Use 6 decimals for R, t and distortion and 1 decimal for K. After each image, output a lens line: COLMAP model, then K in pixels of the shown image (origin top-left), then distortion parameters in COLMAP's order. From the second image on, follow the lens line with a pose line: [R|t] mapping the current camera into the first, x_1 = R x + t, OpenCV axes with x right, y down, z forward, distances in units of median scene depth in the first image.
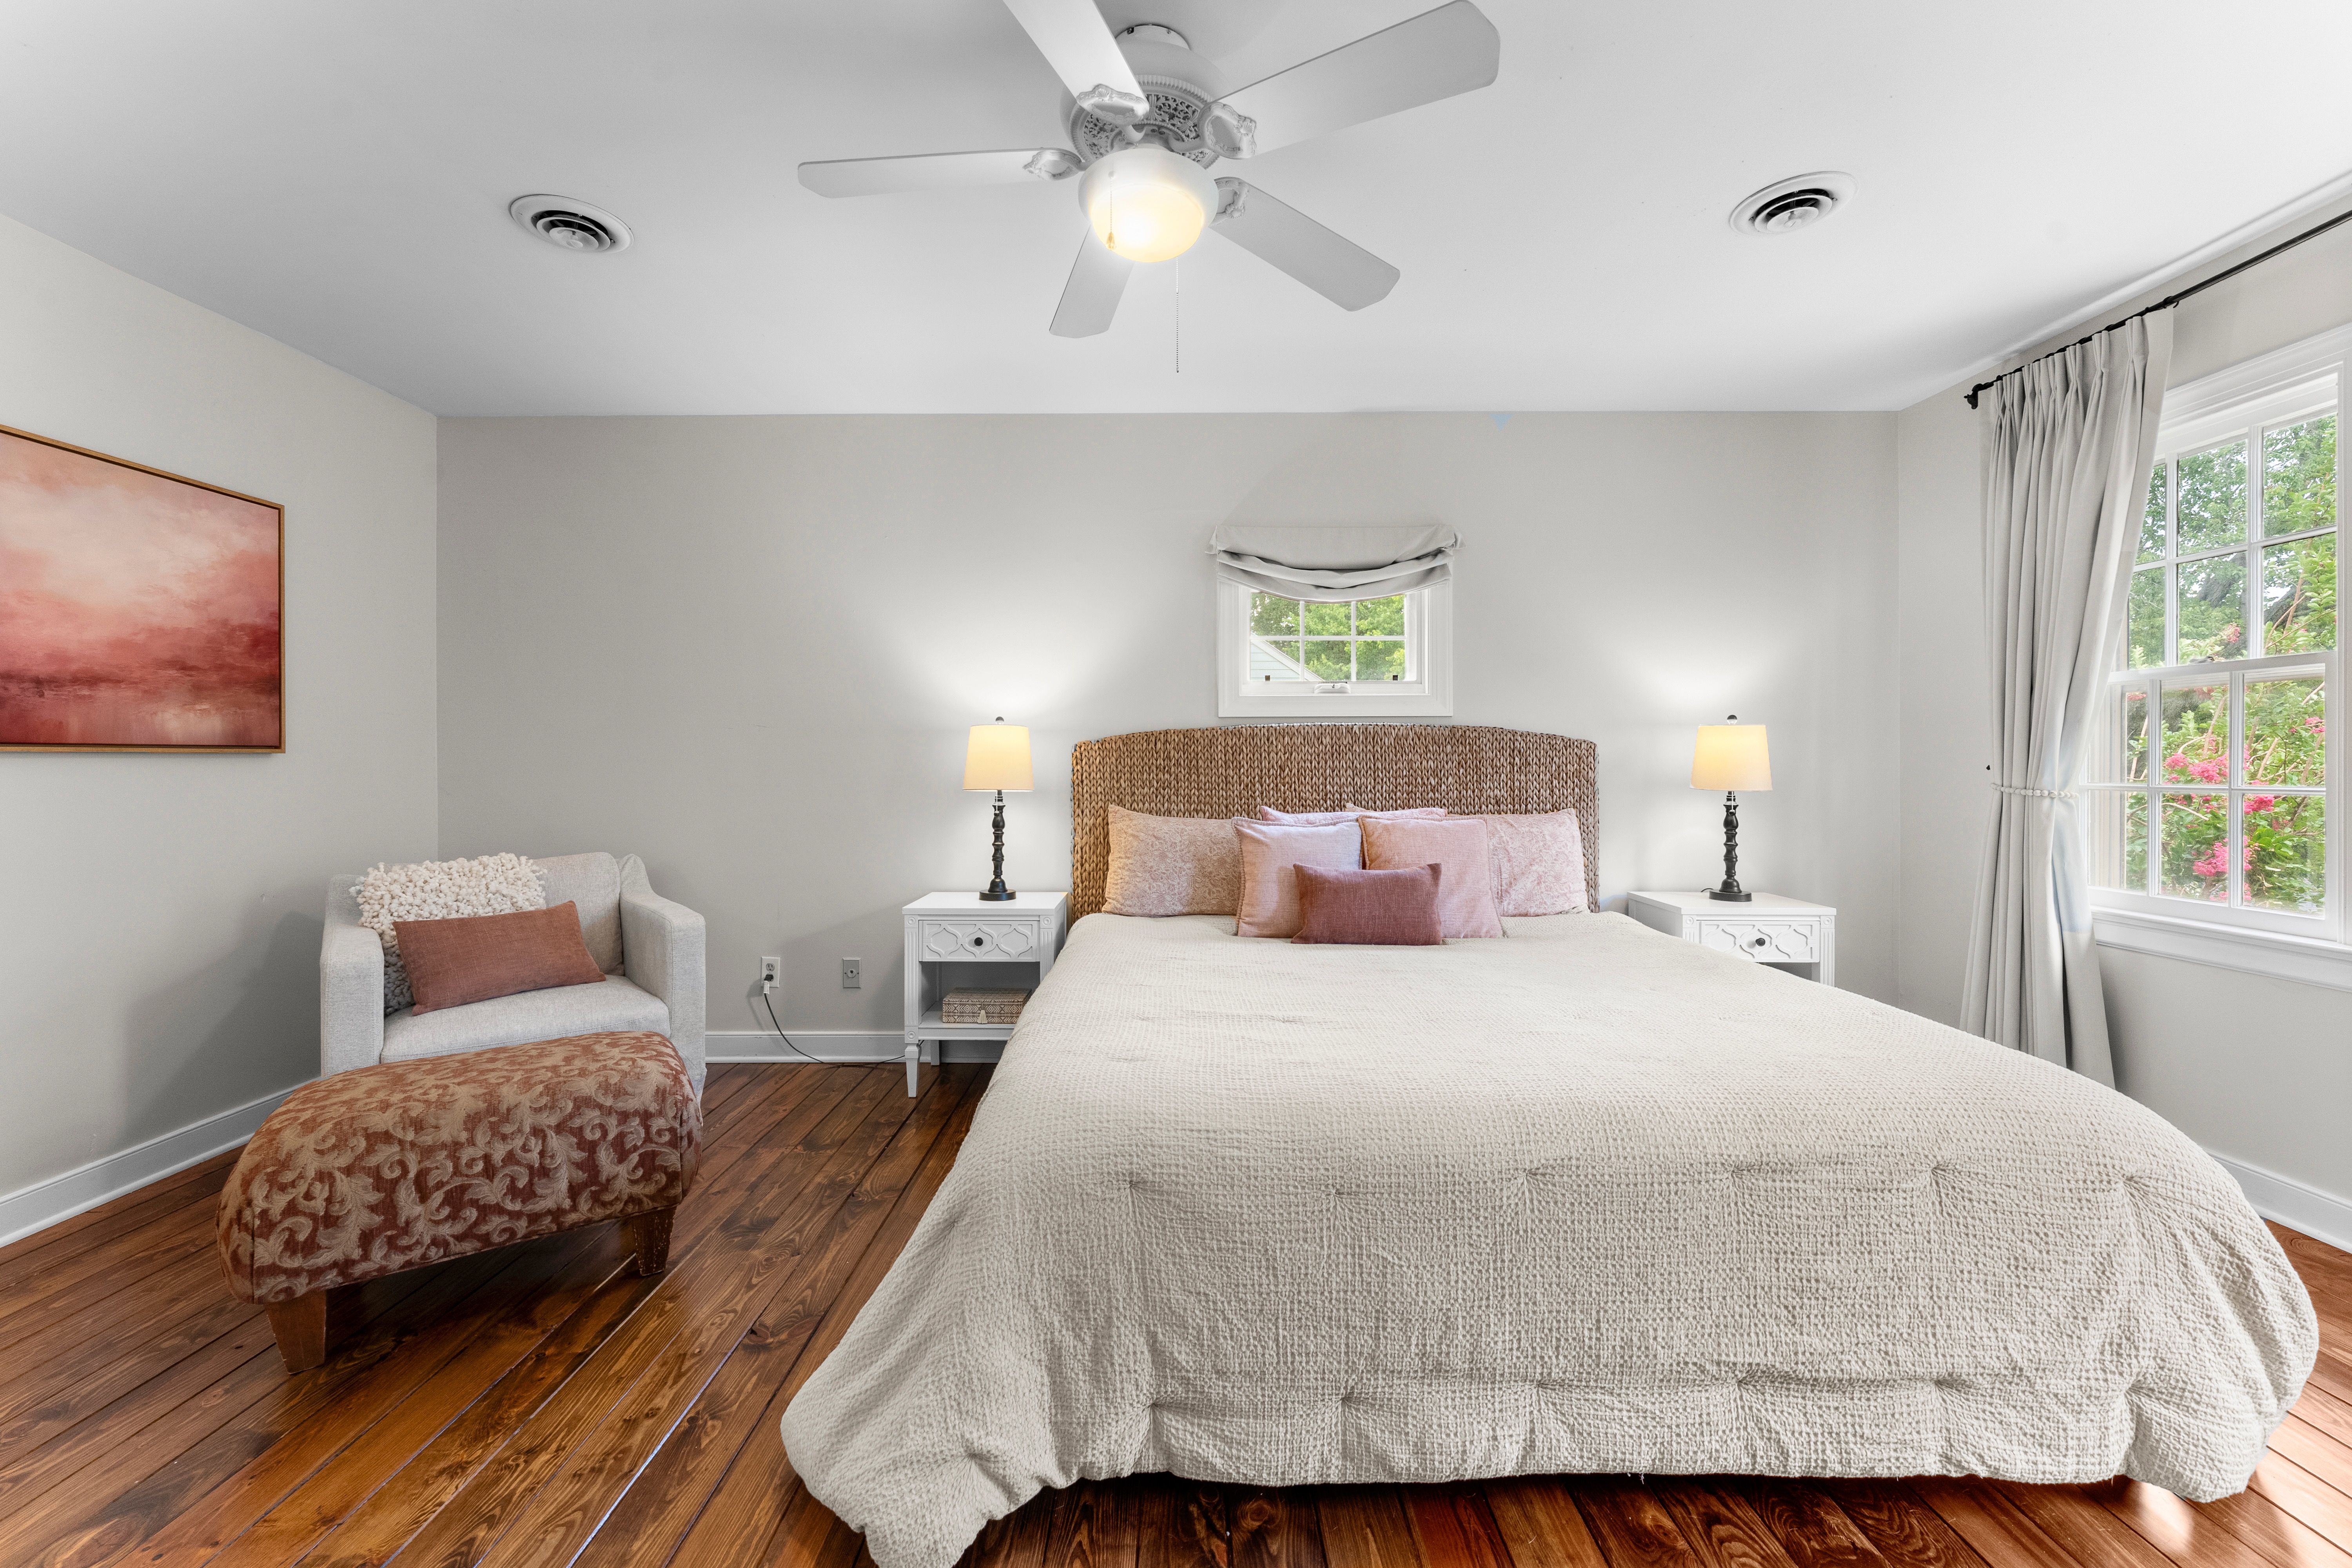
lens RADIAL K [[954.4, 0, 1188.4], [0, 954.4, 783.3], [0, 0, 1]] dist [-0.000266, -0.000059]
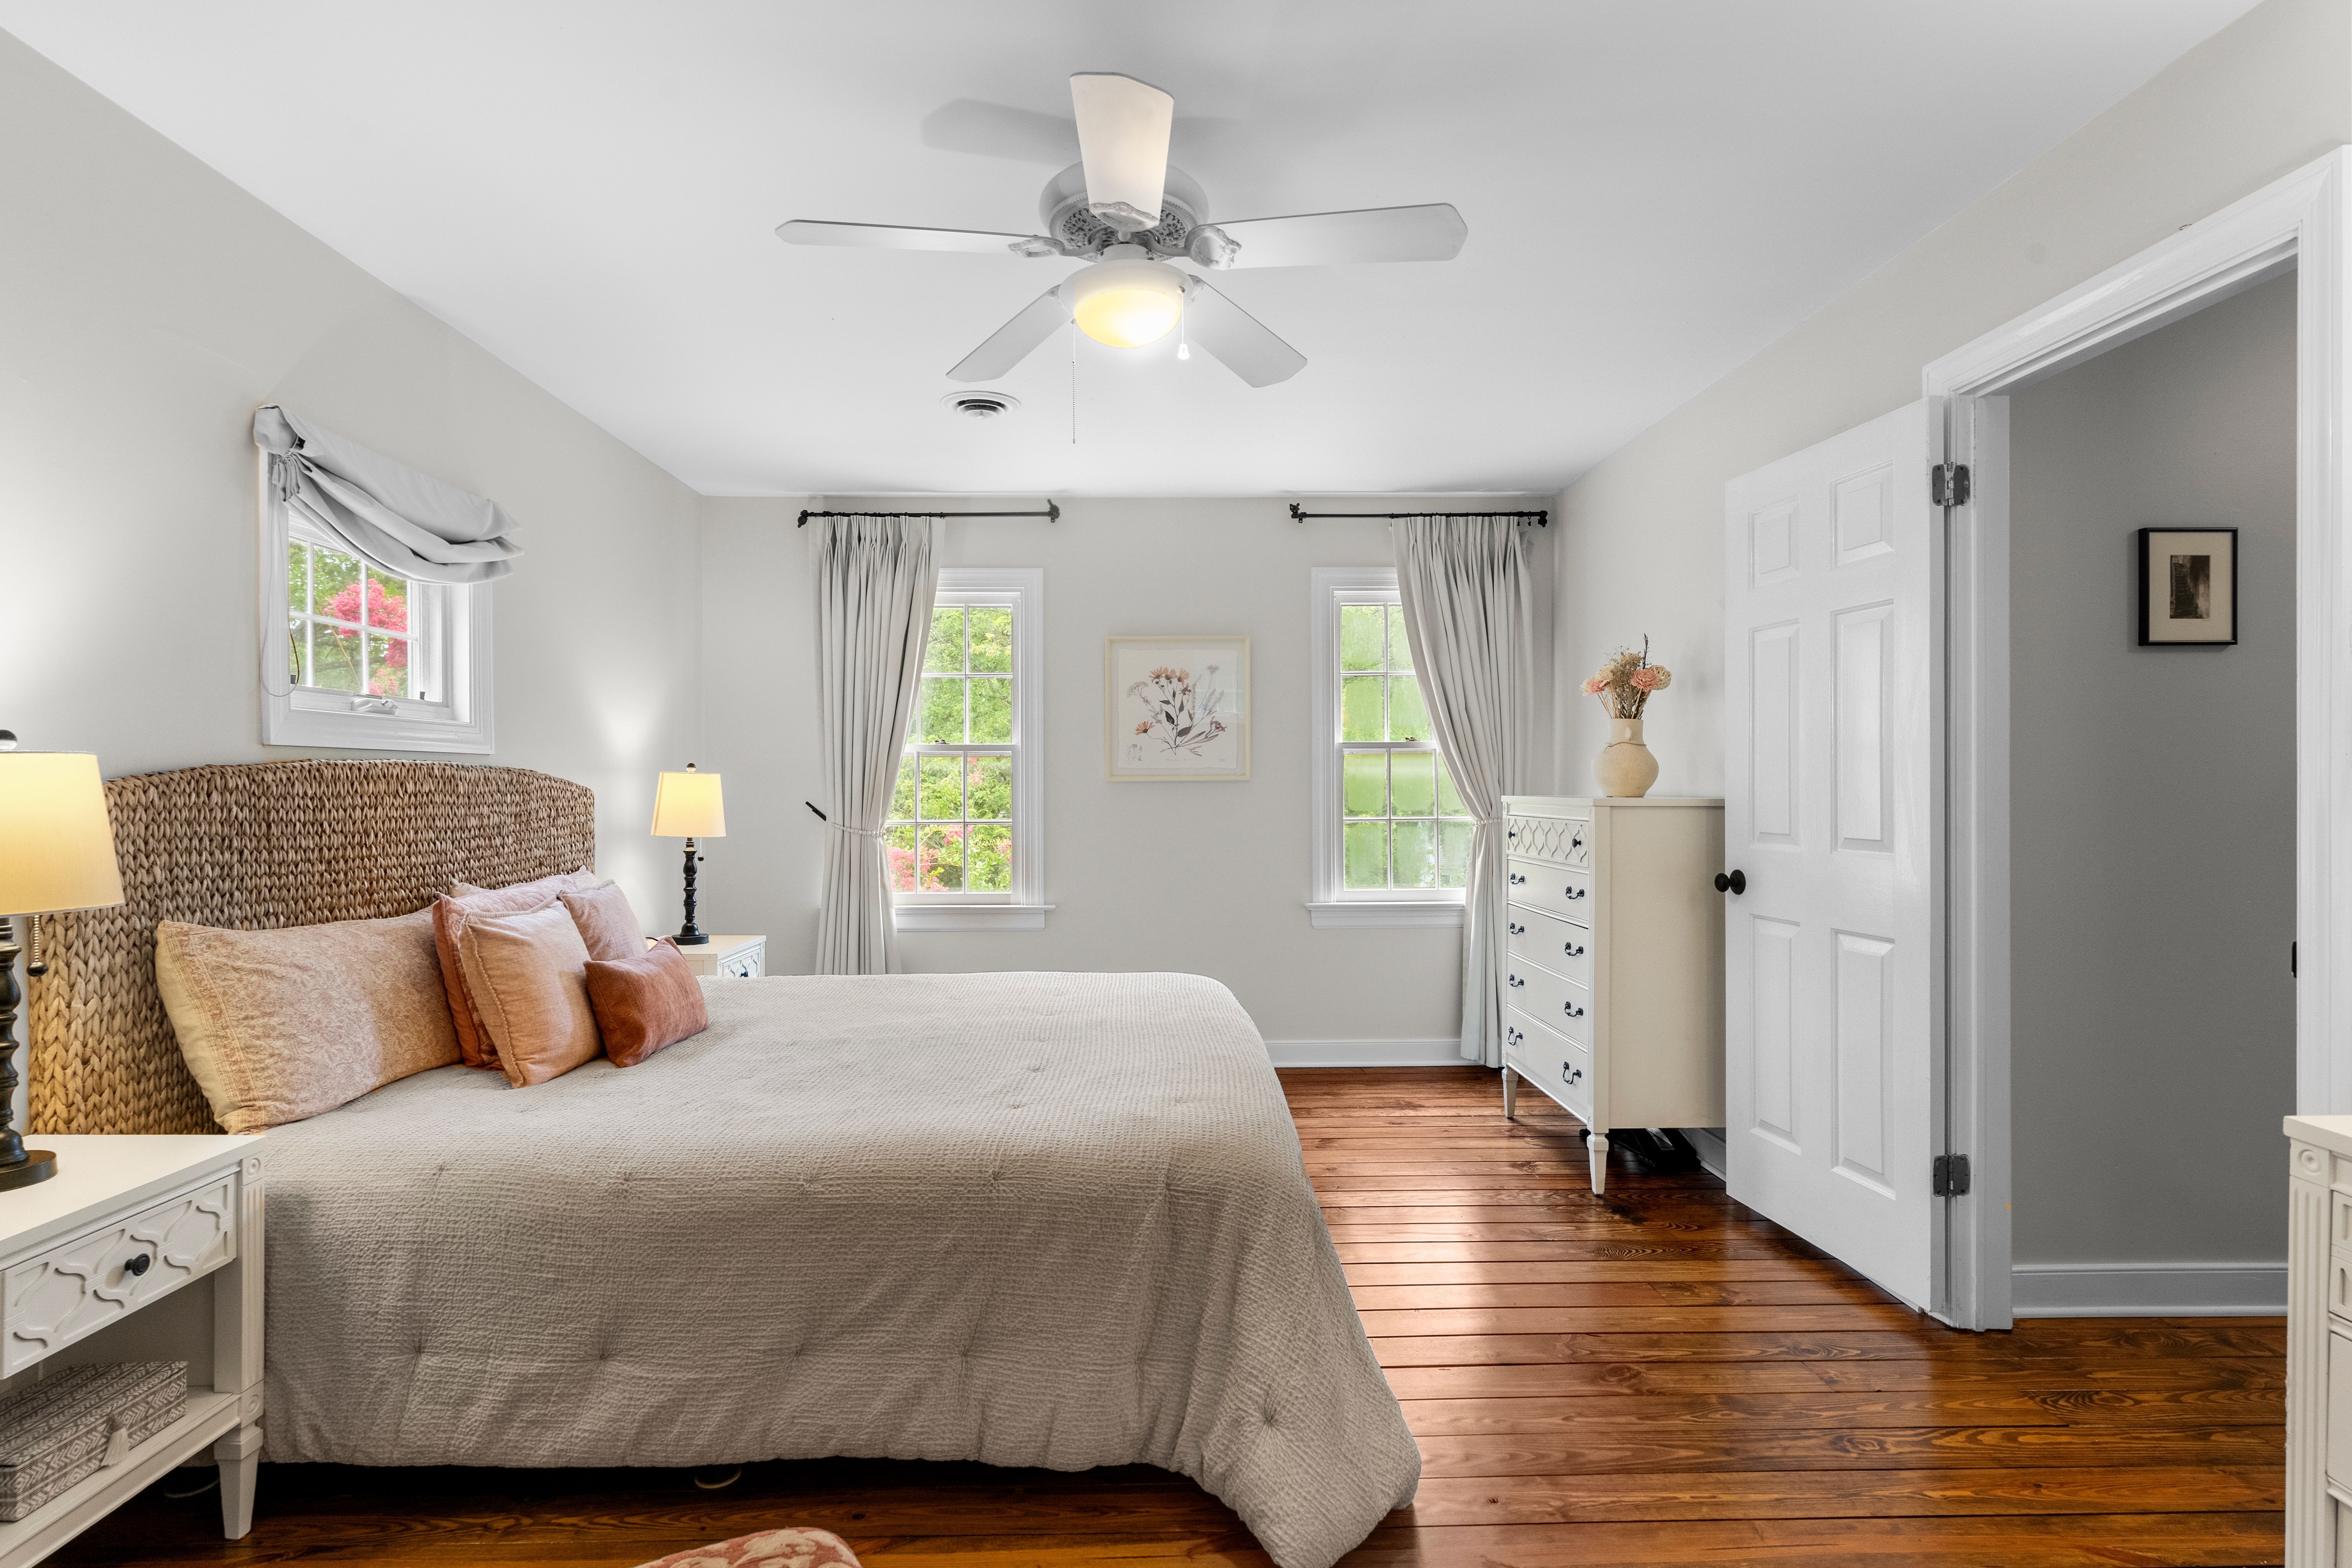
lens RADIAL K [[1176.4, 0, 1172.3], [0, 1176.4, 787.6], [0, 0, 1]] dist [0.000008, 0.000358]
pose [[-0.020497, 0.000440, 0.999790, -0.697888], [0.021269, 0.999774, -0.000004, -0.033907], [-0.999564, 0.021265, -0.020501, 0.505841]]
